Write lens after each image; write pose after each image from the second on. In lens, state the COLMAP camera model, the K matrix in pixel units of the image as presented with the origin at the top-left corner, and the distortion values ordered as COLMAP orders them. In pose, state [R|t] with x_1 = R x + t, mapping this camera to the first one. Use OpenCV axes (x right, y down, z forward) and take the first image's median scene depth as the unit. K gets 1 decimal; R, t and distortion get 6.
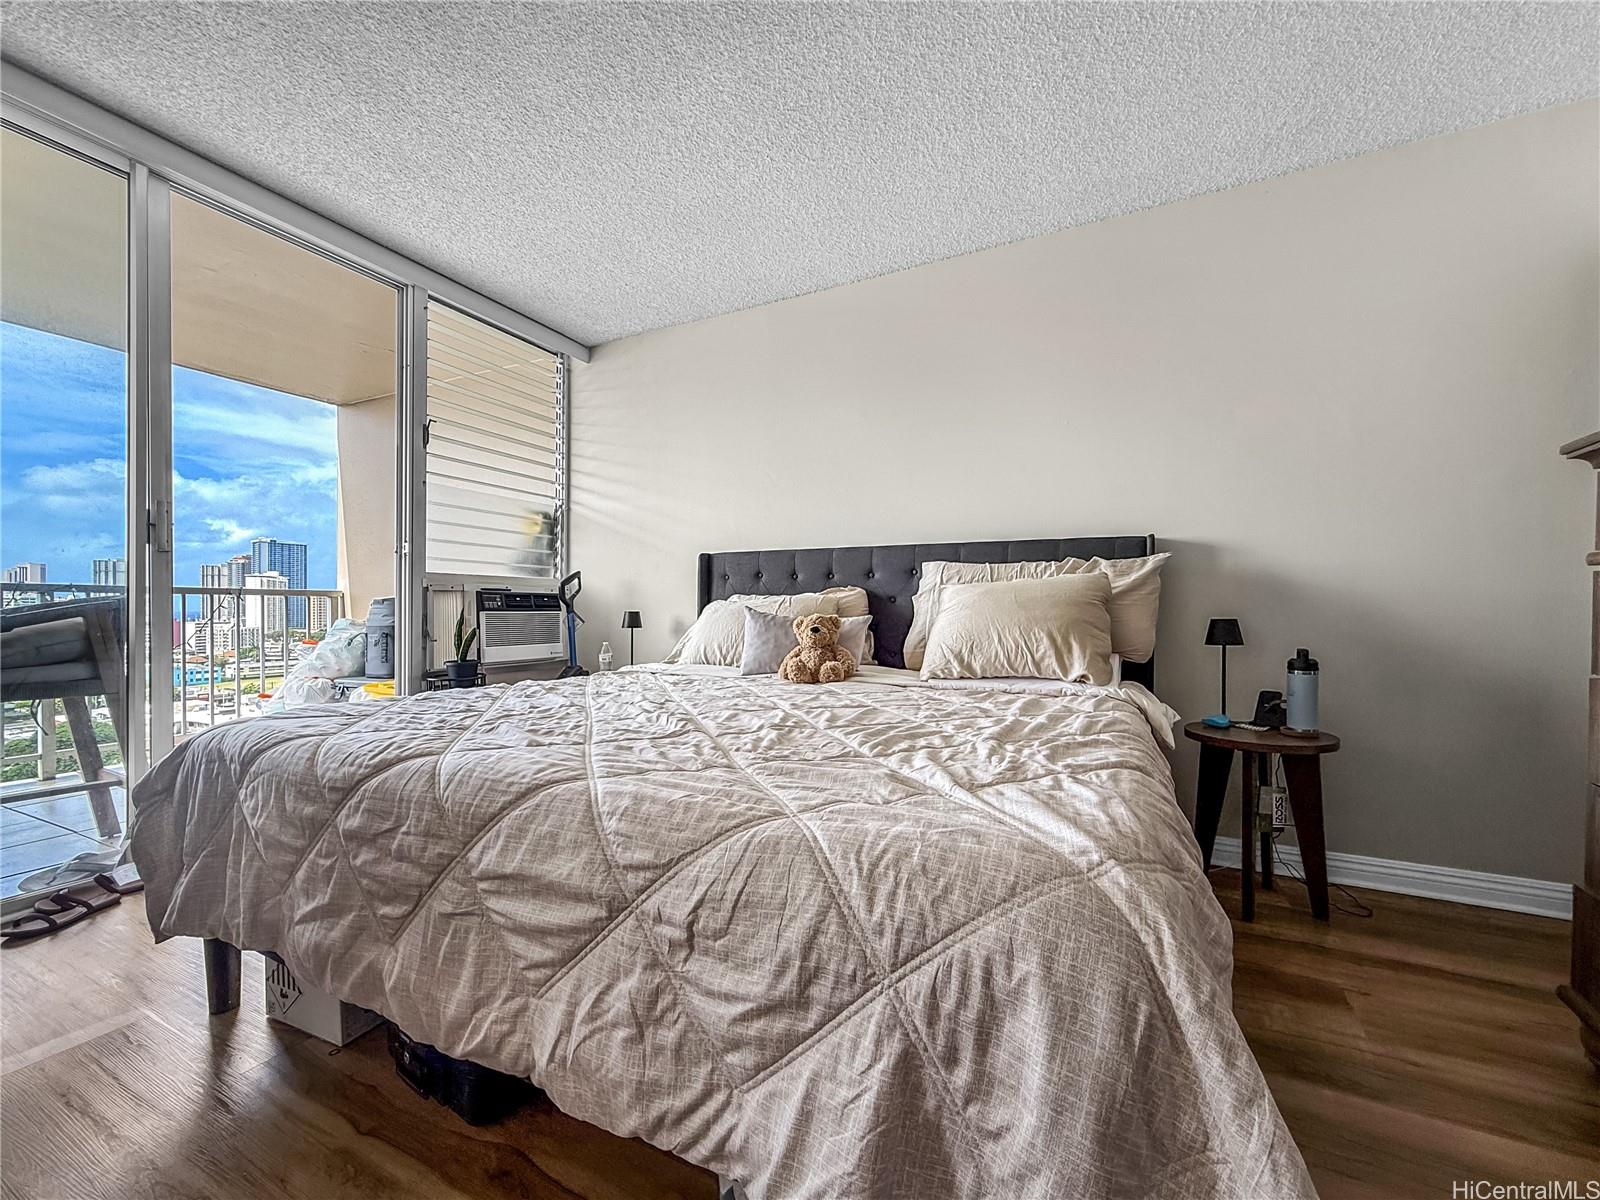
lens RADIAL K [[639.9, 0, 807.2], [0, 639.9, 611.6], [0, 0, 1]] dist [-0.001390, -0.000294]
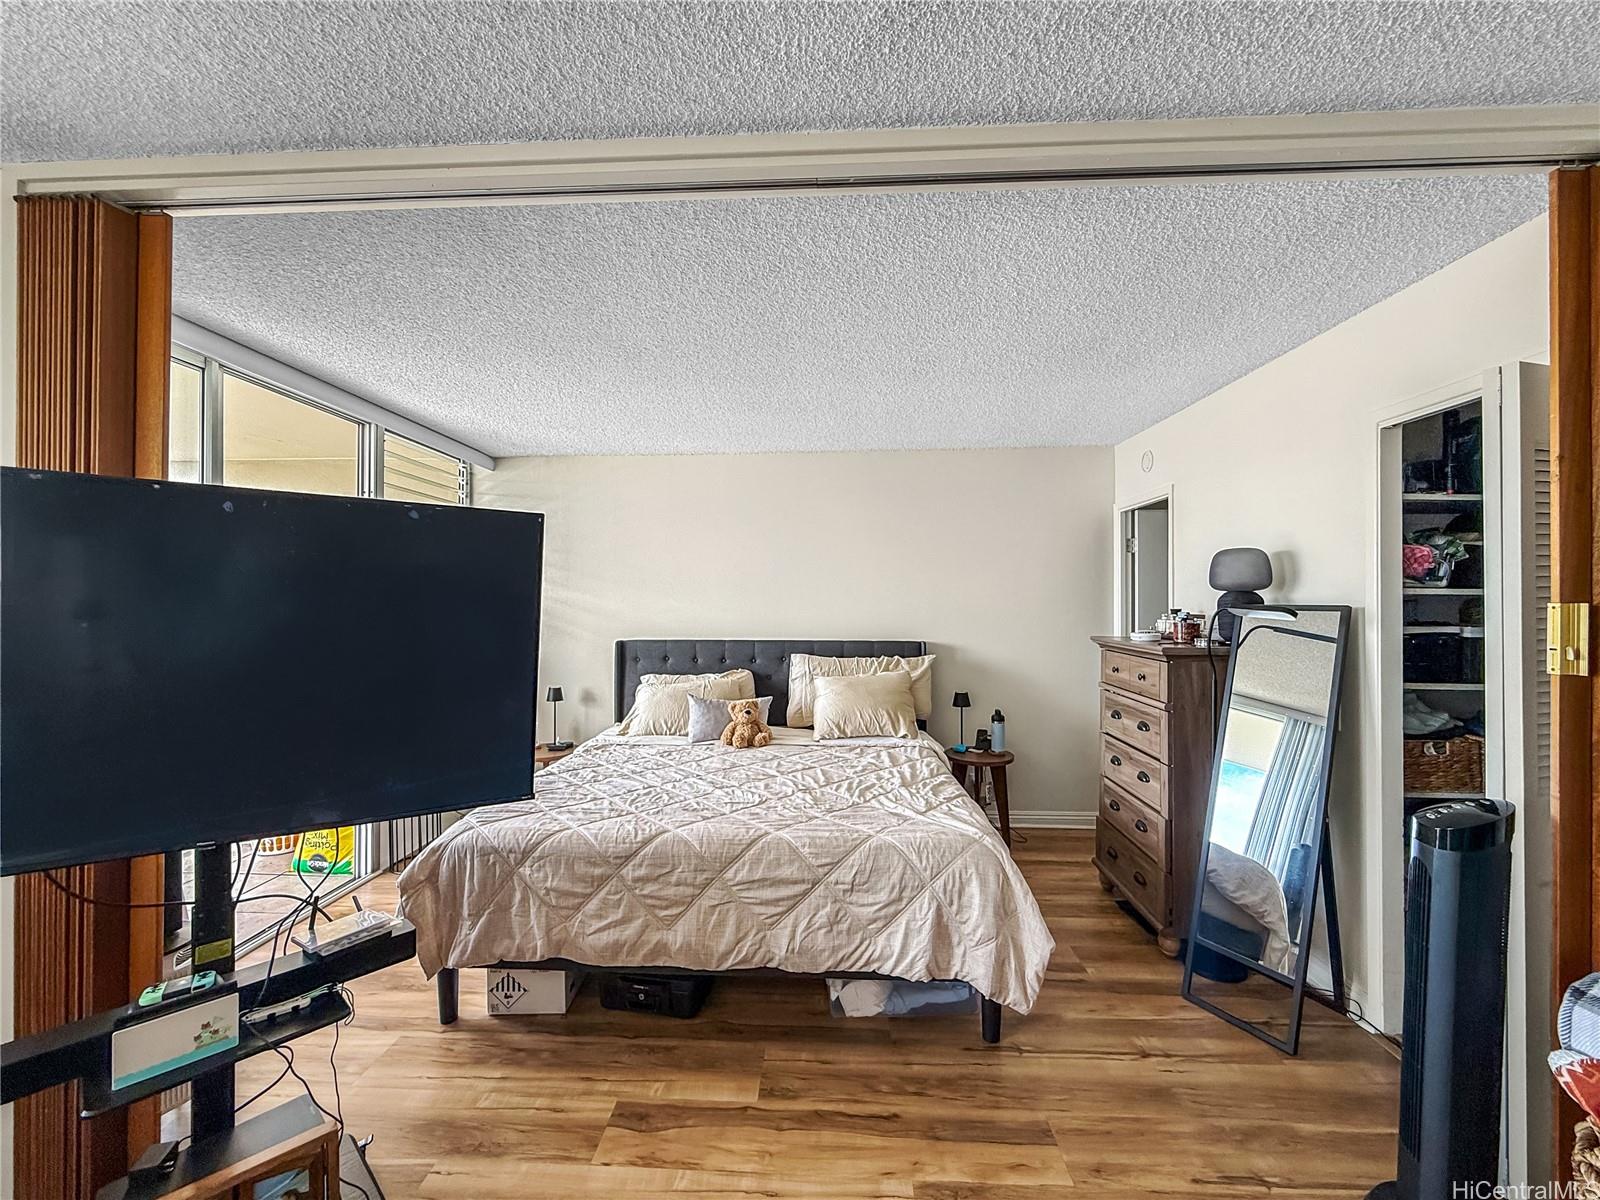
lens RADIAL K [[639.9, 0, 787.7], [0, 639.9, 595.5], [0, 0, 1]] dist [-0.001390, -0.000294]
pose [[0.916625, -0.000374, 0.399748, -1.211923], [0.005402, 0.999920, -0.011451, -0.551753], [-0.399712, 0.012656, 0.916554, -1.102349]]
